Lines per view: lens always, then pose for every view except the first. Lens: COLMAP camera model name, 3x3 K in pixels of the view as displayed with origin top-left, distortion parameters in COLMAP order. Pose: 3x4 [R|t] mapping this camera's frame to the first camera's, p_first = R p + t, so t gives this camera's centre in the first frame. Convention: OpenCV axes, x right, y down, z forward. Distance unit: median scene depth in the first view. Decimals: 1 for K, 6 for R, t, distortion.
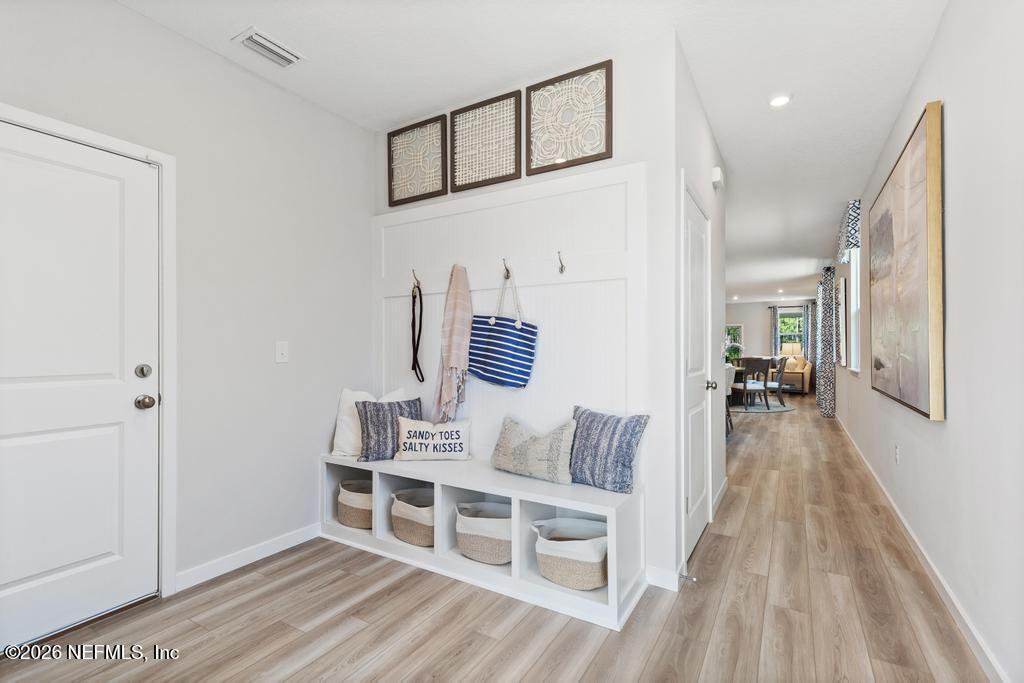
lens RADIAL K [[469.6, 0, 518.4], [0, 469.6, 343.8], [0, 0, 1]] dist [-0.001819, -0.001380]
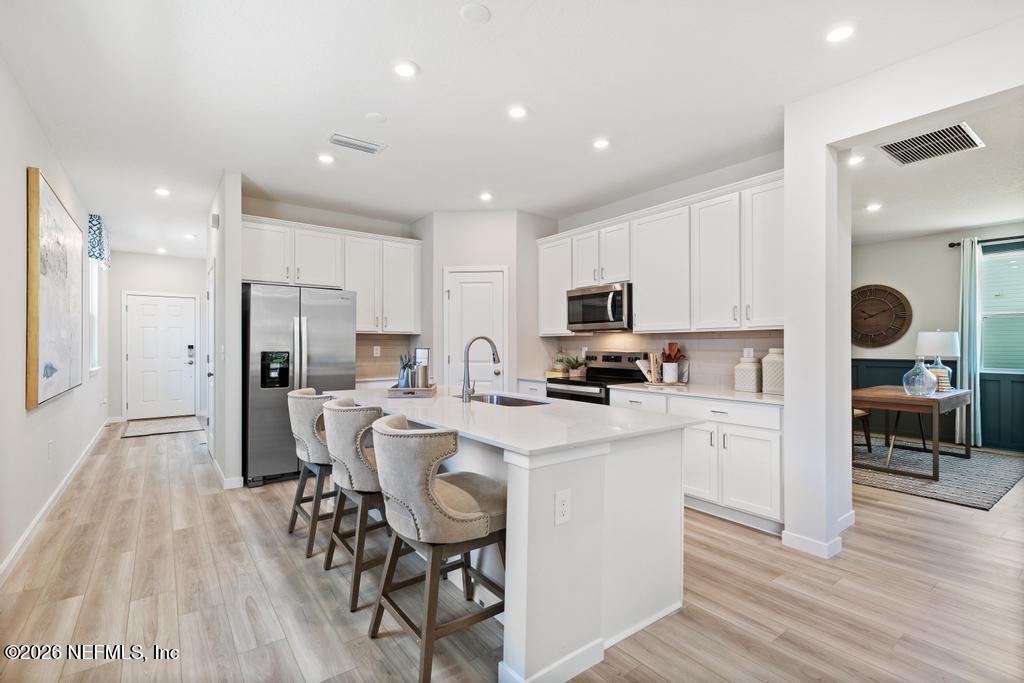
lens RADIAL K [[469.6, 0, 519.0], [0, 469.6, 342.6], [0, 0, 1]] dist [-0.001819, -0.001380]
pose [[-0.378121, -0.010571, -0.925696, 1.216647], [-0.001255, 0.999940, -0.010906, -0.002344], [0.925756, -0.002962, -0.378111, 2.096253]]
